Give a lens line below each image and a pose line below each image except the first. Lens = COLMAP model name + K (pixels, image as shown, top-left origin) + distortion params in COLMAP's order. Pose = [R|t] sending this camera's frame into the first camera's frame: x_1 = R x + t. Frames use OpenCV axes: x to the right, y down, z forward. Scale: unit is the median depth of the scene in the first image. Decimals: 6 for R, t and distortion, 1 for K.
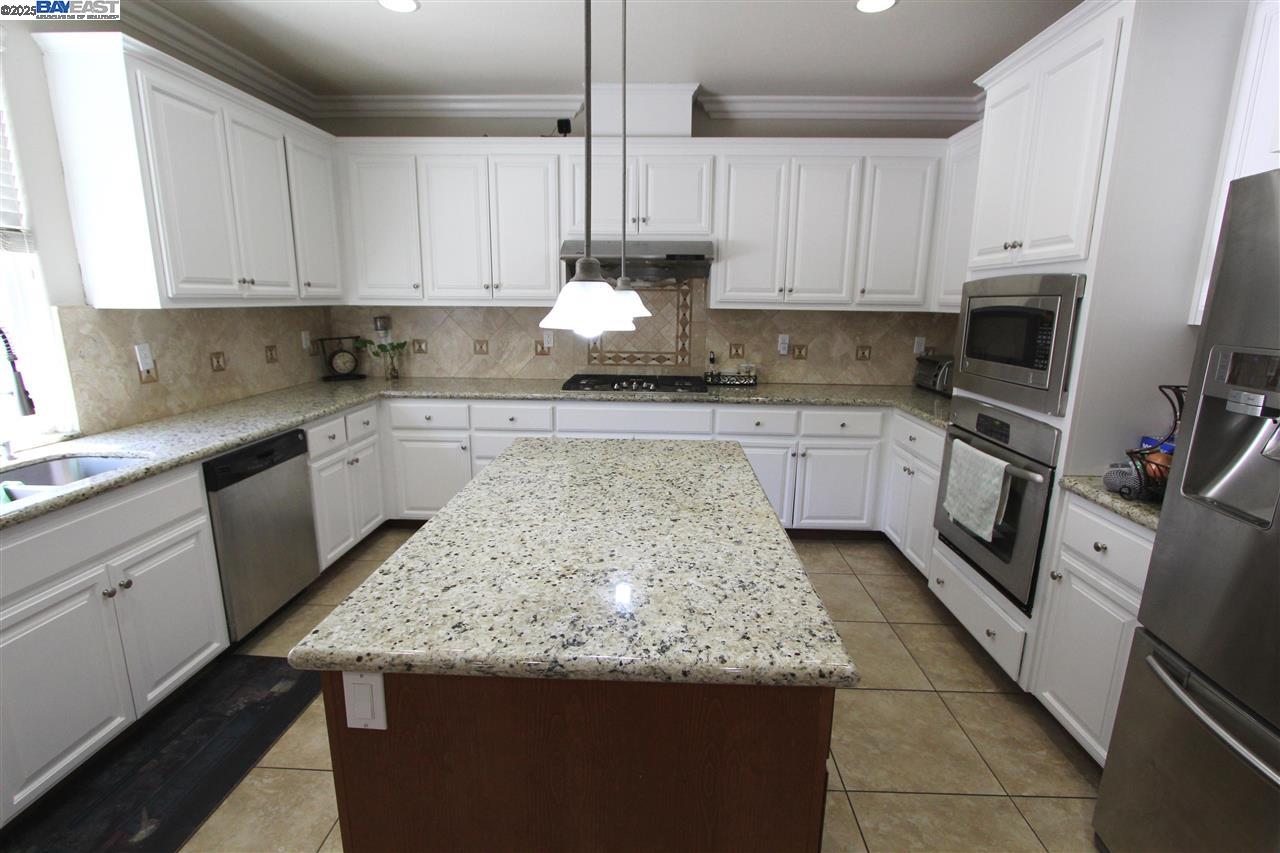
lens RADIAL K [[588.2, 0, 641.0], [0, 588.2, 424.2], [0, 0, 1]] dist [-0.021500, 0.003211]
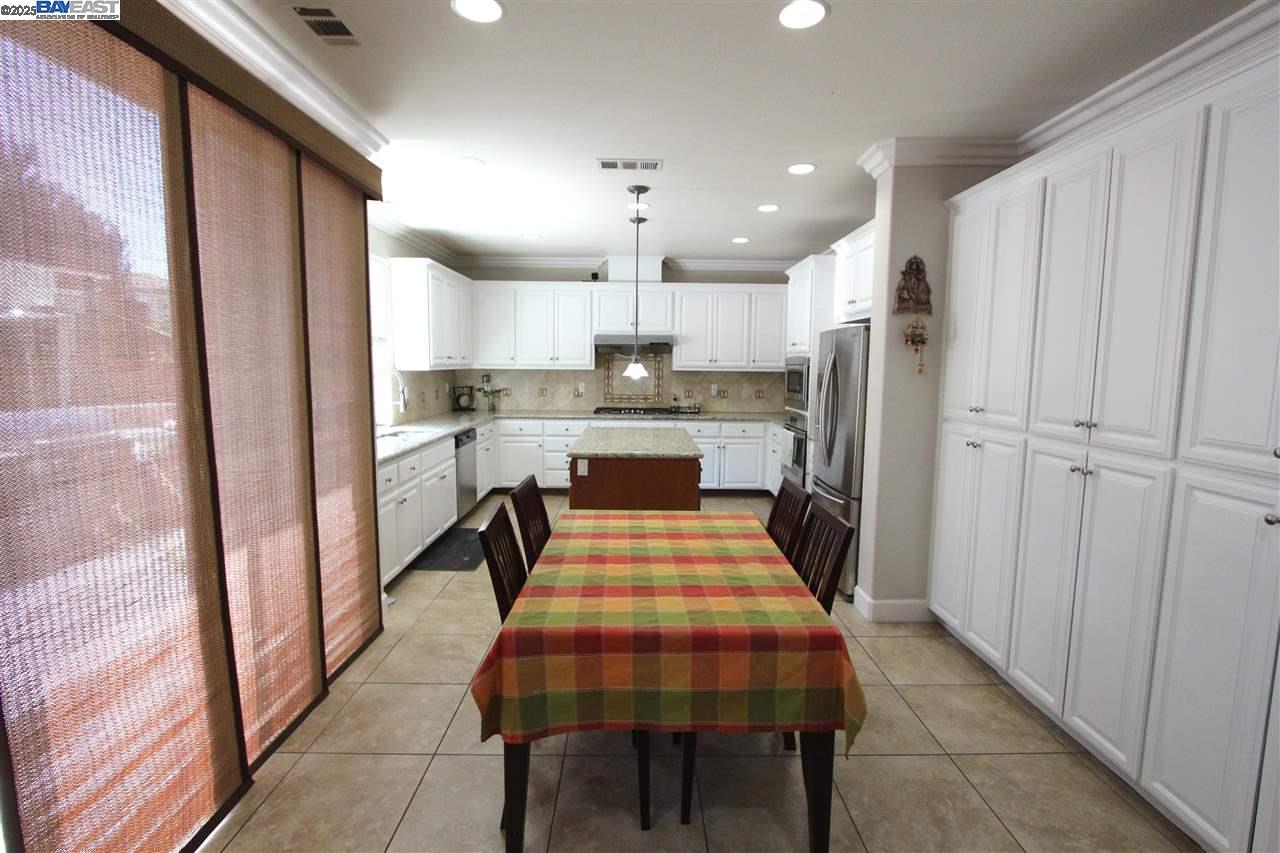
lens RADIAL K [[588.2, 0, 639.7], [0, 588.2, 427.2], [0, 0, 1]] dist [-0.021500, 0.003211]
pose [[0.998976, -0.006116, 0.044821, -0.071011], [0.010431, 0.995261, -0.096675, 0.160647], [-0.044017, 0.097043, 0.994306, -0.825241]]
